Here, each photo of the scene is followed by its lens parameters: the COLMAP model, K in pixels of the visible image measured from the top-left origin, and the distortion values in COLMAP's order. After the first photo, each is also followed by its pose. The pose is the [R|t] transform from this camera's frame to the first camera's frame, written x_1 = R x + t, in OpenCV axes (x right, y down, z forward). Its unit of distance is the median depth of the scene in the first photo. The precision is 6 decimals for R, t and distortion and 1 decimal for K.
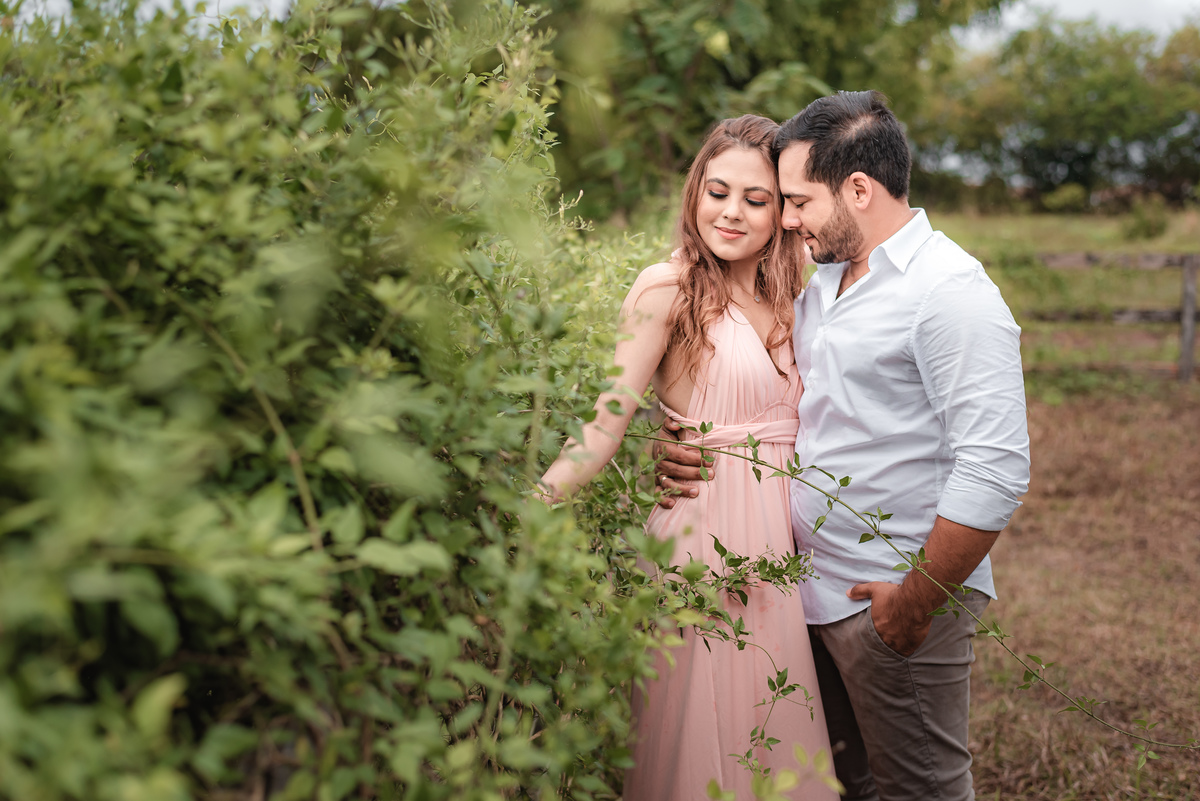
lens RADIAL K [[1810.0, 0, 600.0], [0, 1810.0, 400.5], [0, 0, 1]] dist [0.016229, 0.072166]
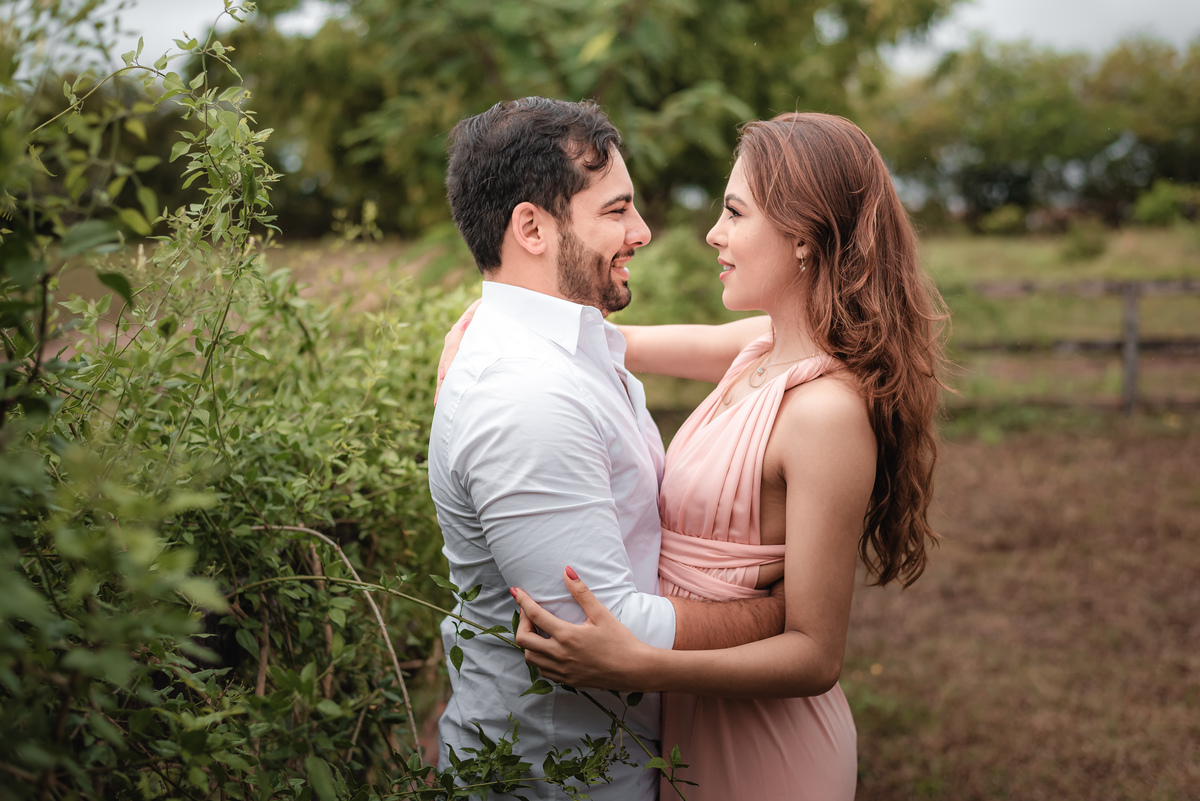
lens RADIAL K [[1810.0, 0, 600.0], [0, 1810.0, 400.5], [0, 0, 1]] dist [0.016229, 0.072166]
pose [[0.999407, -0.018048, 0.029309, 0.030847], [0.018500, 0.999713, -0.015220, -0.013232], [-0.029026, 0.015753, 0.999455, 0.100807]]
